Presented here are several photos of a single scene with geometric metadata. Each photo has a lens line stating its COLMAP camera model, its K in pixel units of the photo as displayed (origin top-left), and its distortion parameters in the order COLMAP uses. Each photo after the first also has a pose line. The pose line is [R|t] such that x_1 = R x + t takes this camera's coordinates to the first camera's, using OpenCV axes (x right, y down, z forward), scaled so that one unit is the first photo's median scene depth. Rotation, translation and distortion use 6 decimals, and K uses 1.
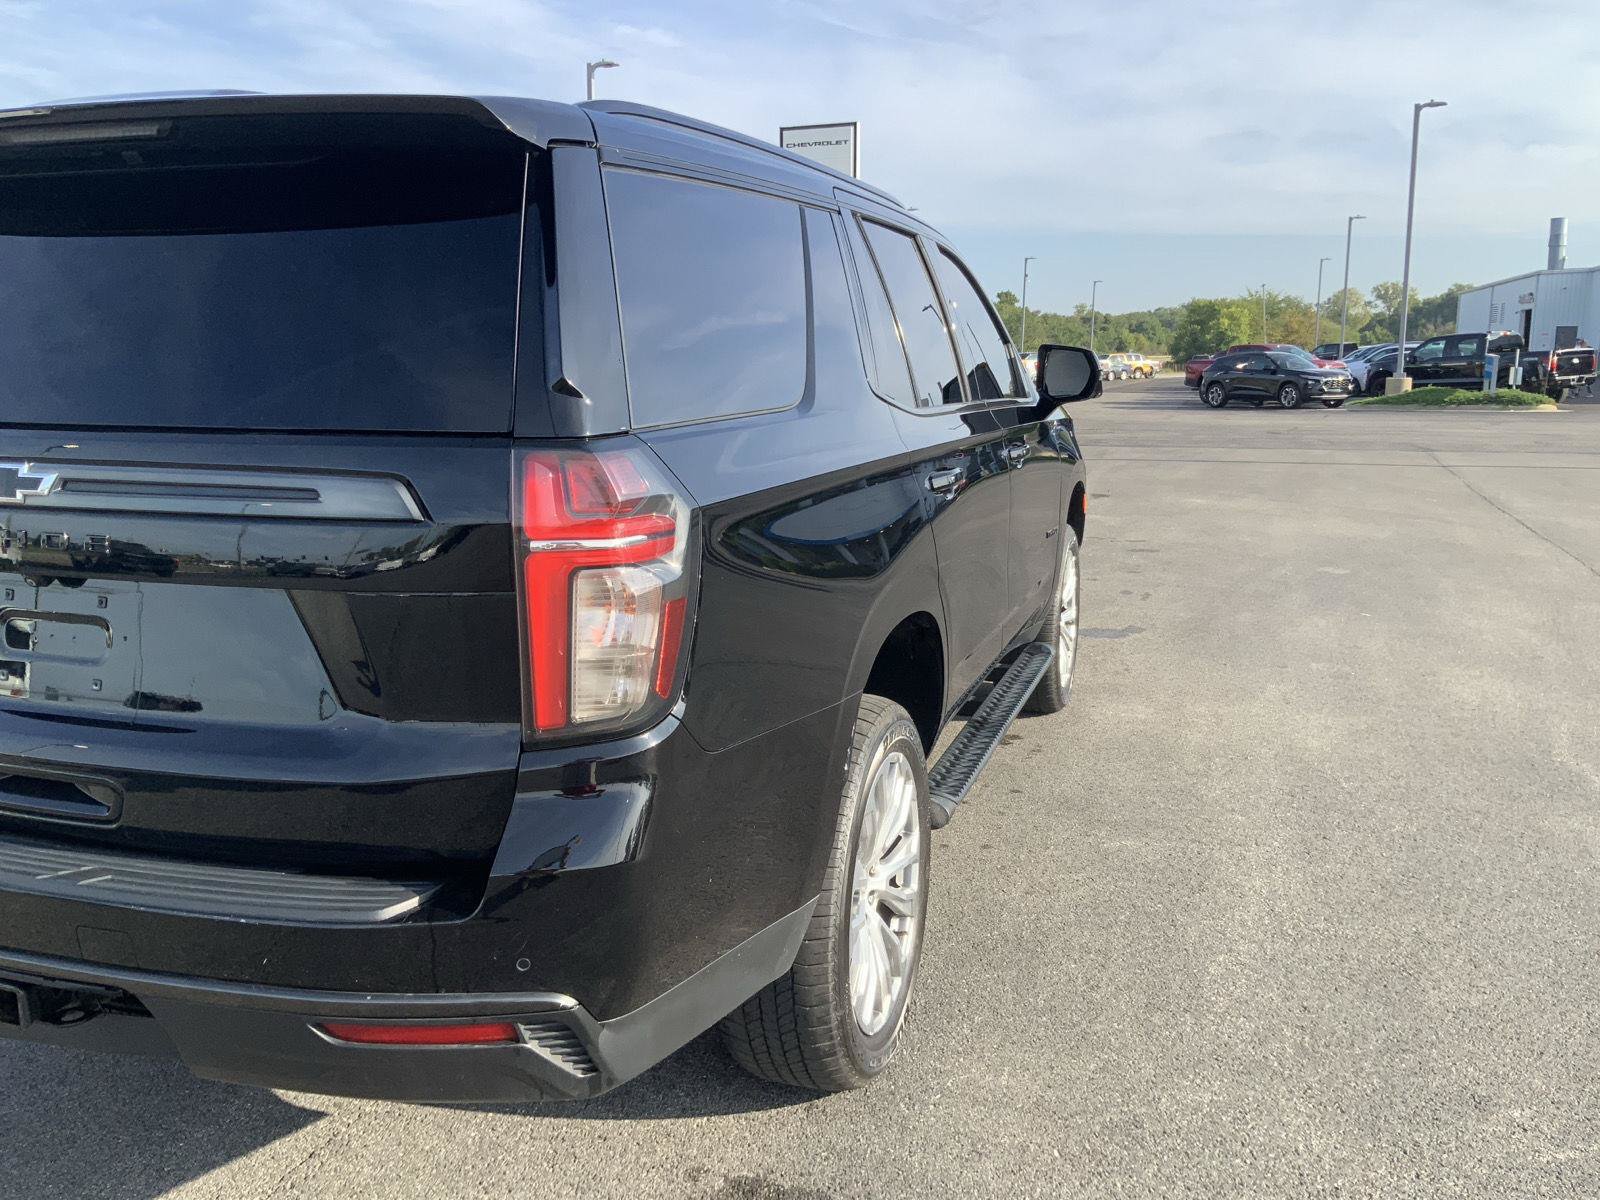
lens RADIAL K [[1328.4, 0, 794.2], [0, 1328.4, 589.4], [0, 0, 1]] dist [0.117197, -0.256001]
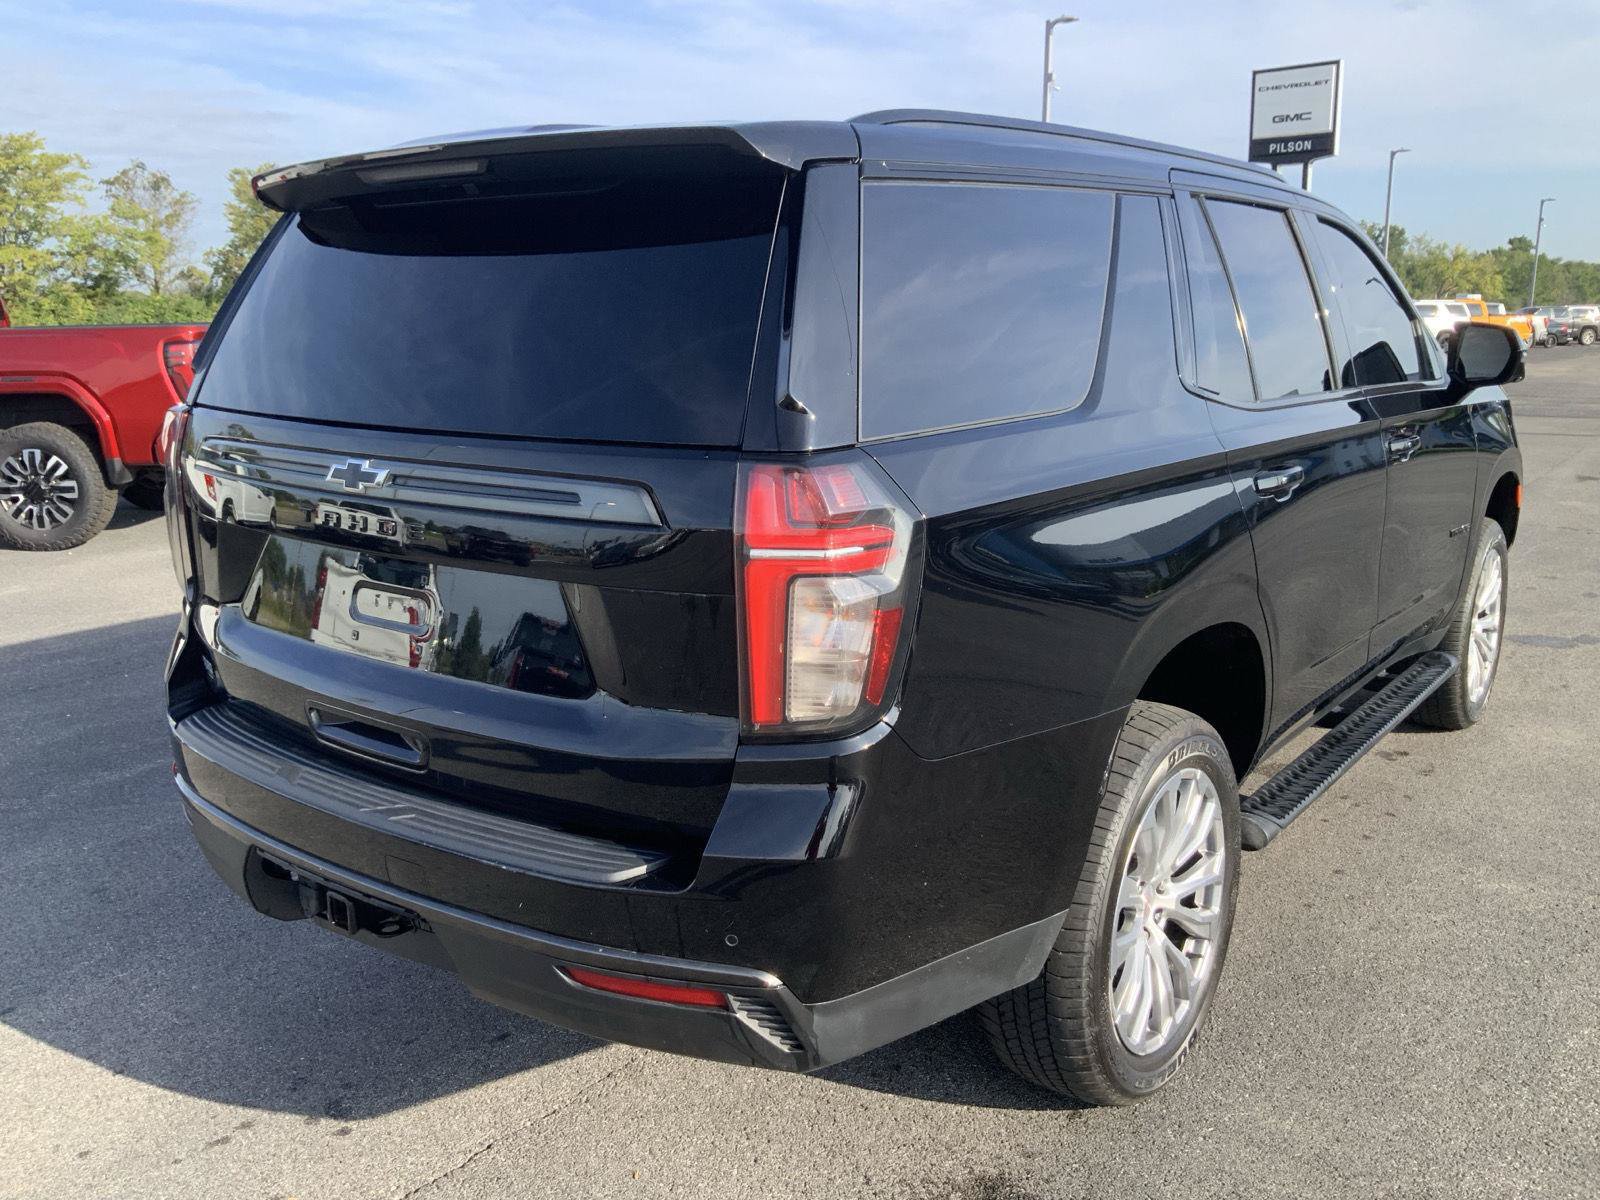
lens RADIAL K [[1328.4, 0, 794.2], [0, 1328.4, 589.4], [0, 0, 1]] dist [0.117197, -0.256001]
pose [[0.943077, 0.058196, -0.327444, 0.138008], [-0.047671, 0.998058, 0.040085, -0.036159], [0.329141, -0.022194, 0.944020, 0.006809]]
